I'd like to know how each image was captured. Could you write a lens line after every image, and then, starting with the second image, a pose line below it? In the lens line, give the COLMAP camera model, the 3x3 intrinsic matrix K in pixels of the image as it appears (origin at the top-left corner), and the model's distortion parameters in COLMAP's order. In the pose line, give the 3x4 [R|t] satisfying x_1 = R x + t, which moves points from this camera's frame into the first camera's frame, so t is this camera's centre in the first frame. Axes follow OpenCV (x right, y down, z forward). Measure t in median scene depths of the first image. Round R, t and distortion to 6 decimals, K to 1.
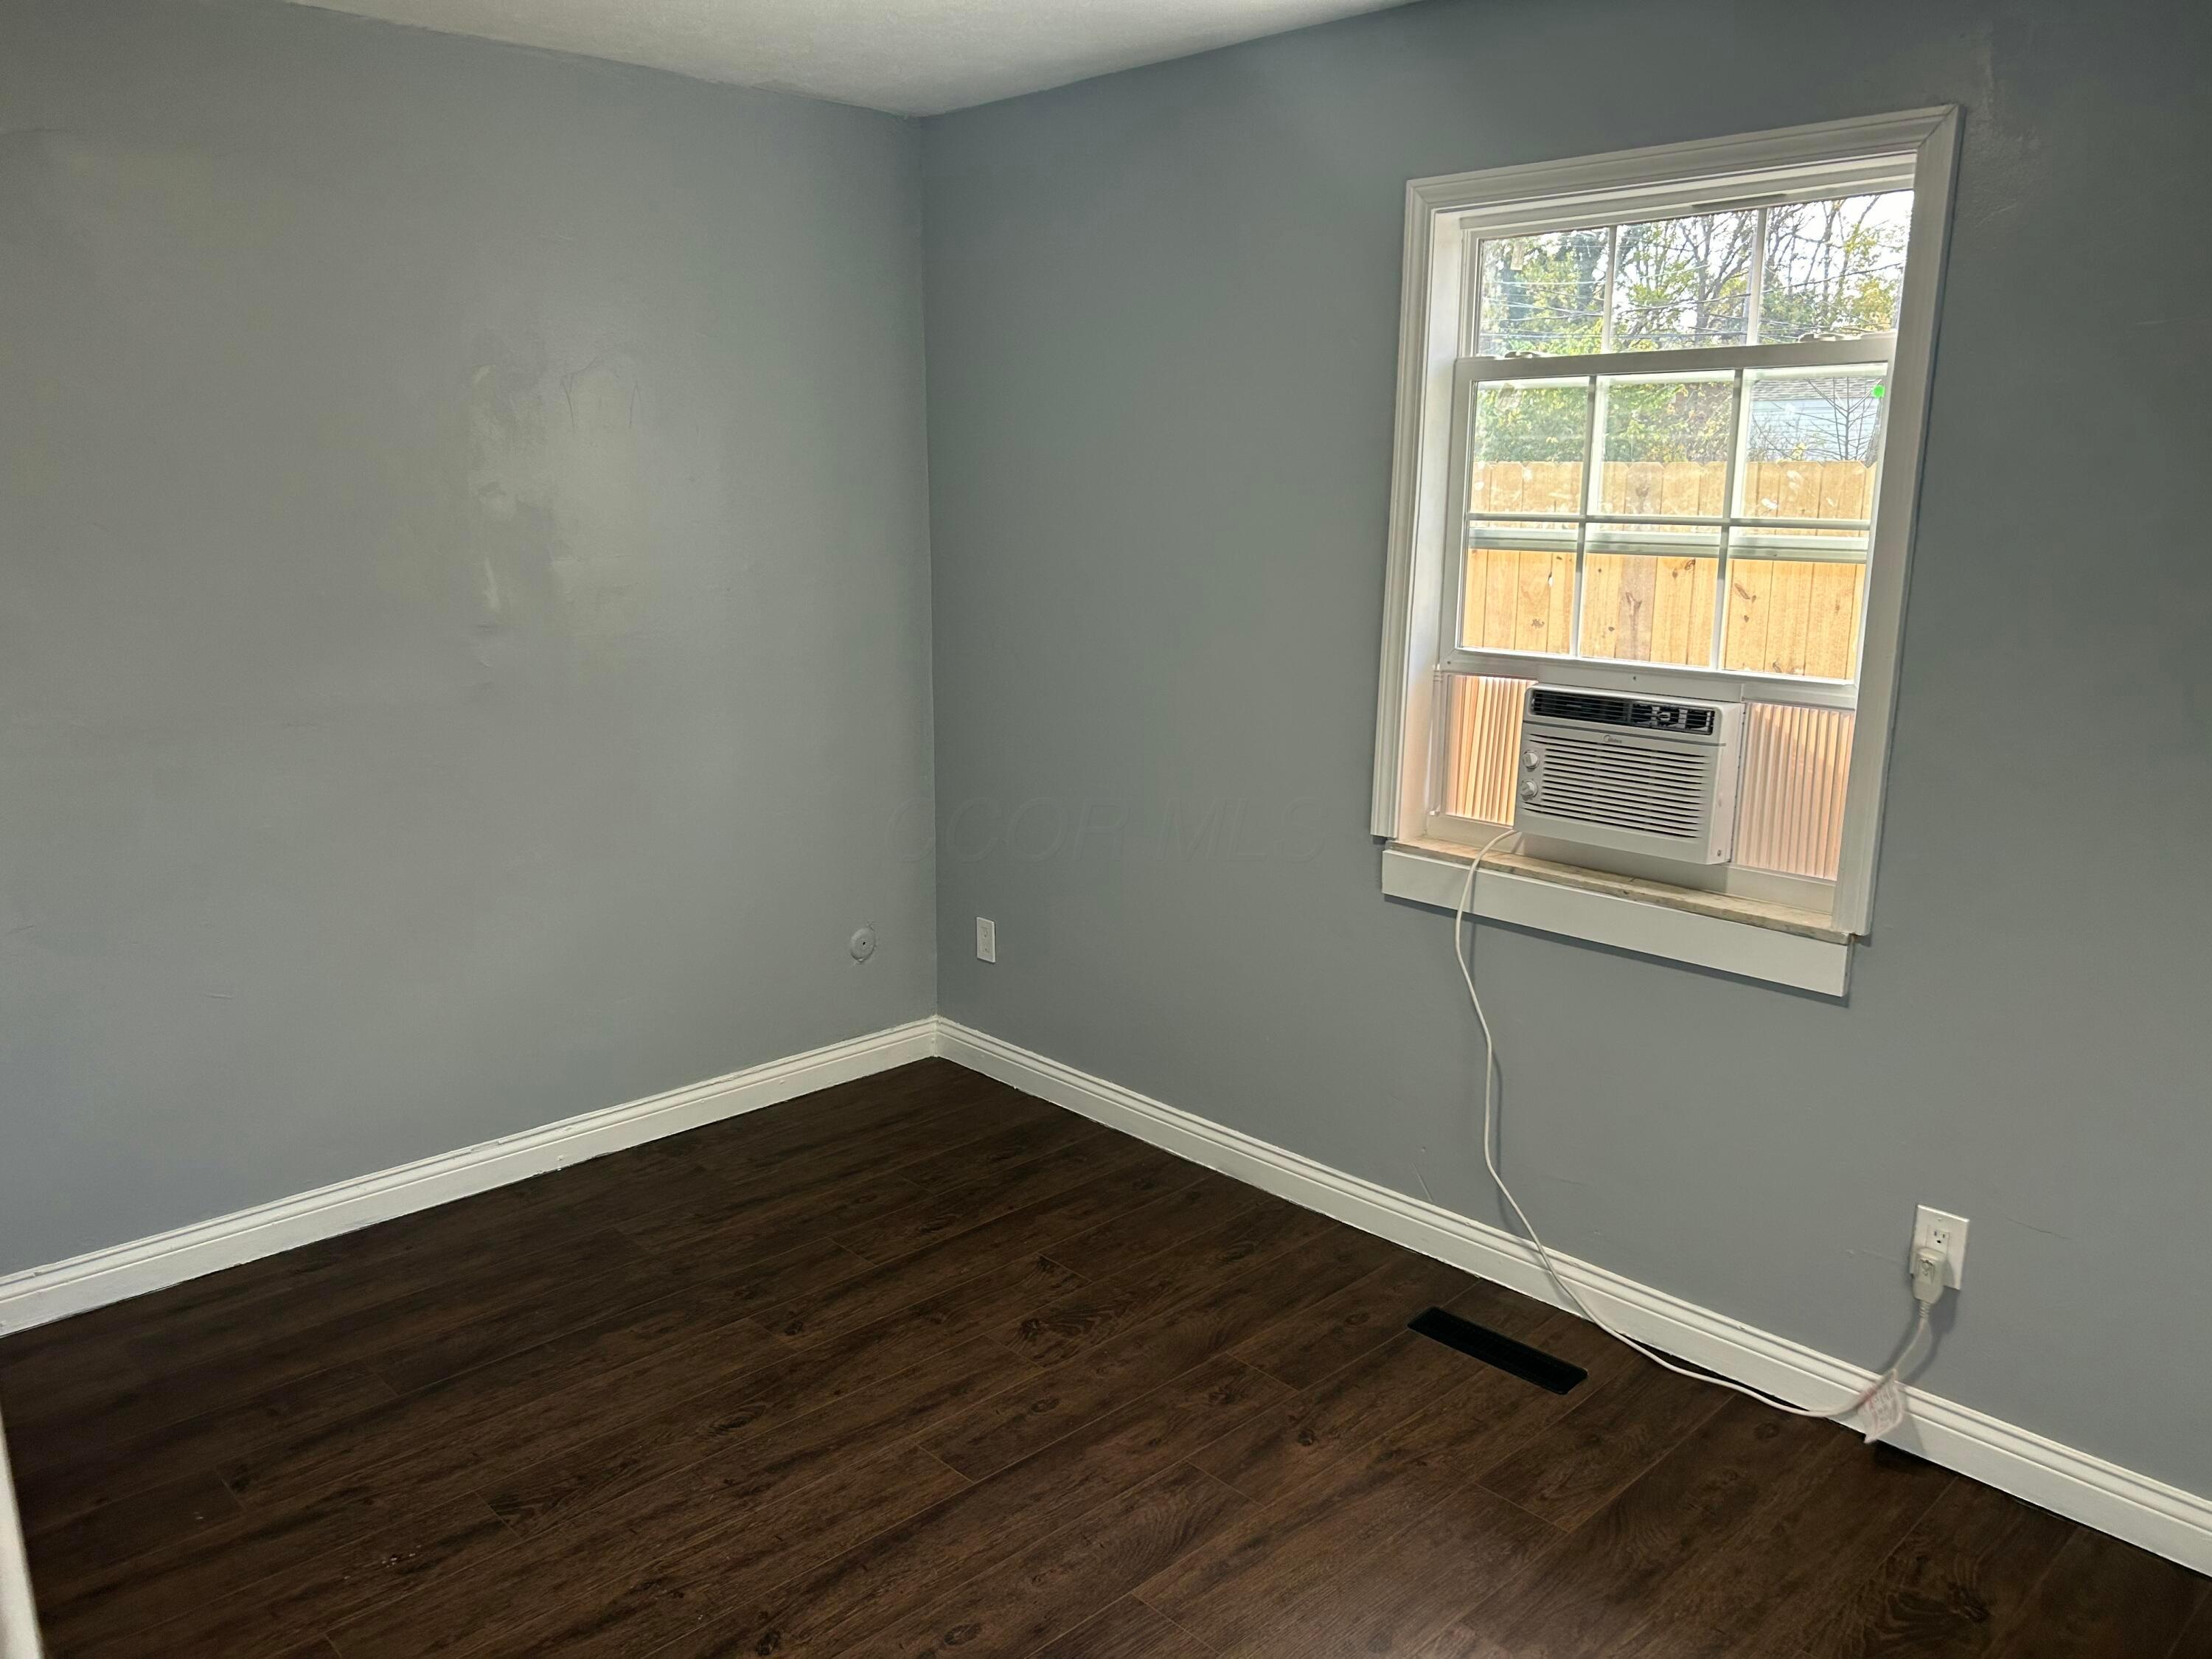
lens RADIAL K [[1649.1, 0, 1106.0], [0, 1649.1, 829.5], [0, 0, 1]] dist [0.001829, 0.000707]
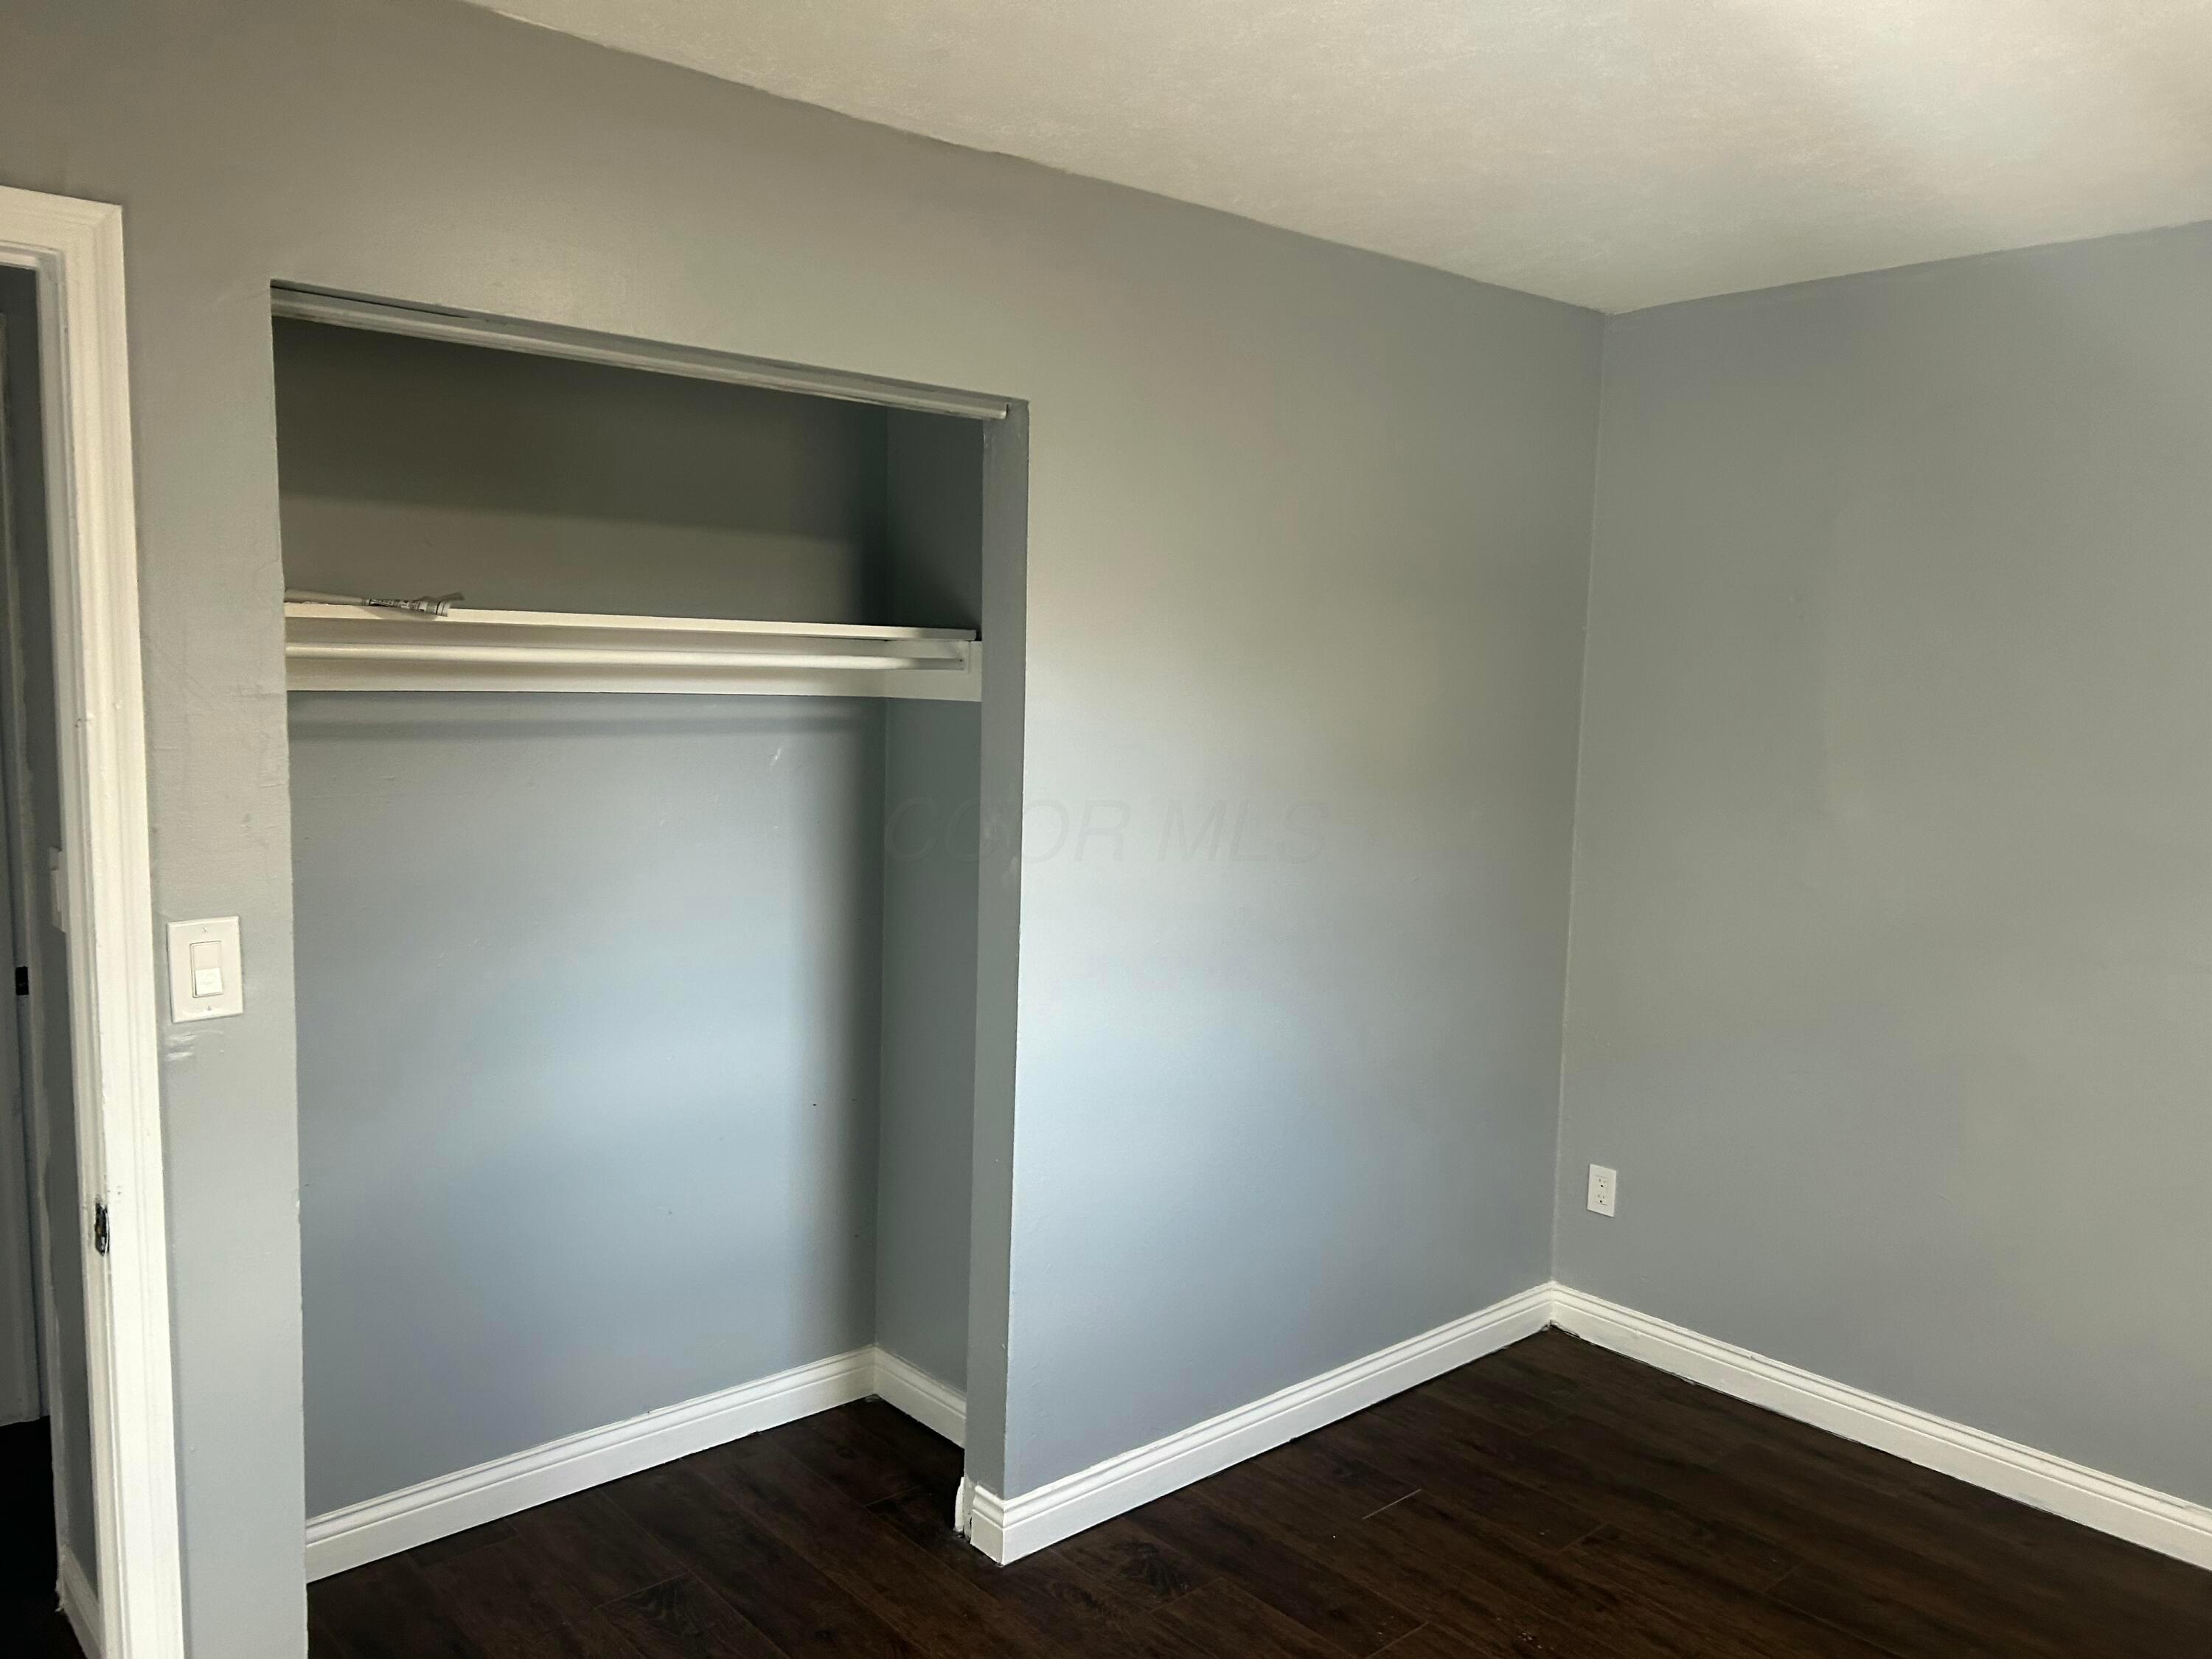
lens RADIAL K [[1649.1, 0, 1106.0], [0, 1649.1, 829.5], [0, 0, 1]] dist [0.001829, 0.000707]
pose [[-0.031625, 0.103795, -0.994096, 0.538411], [-0.239608, 0.964804, 0.108359, -0.121841], [0.970354, 0.241620, -0.005642, 0.491407]]
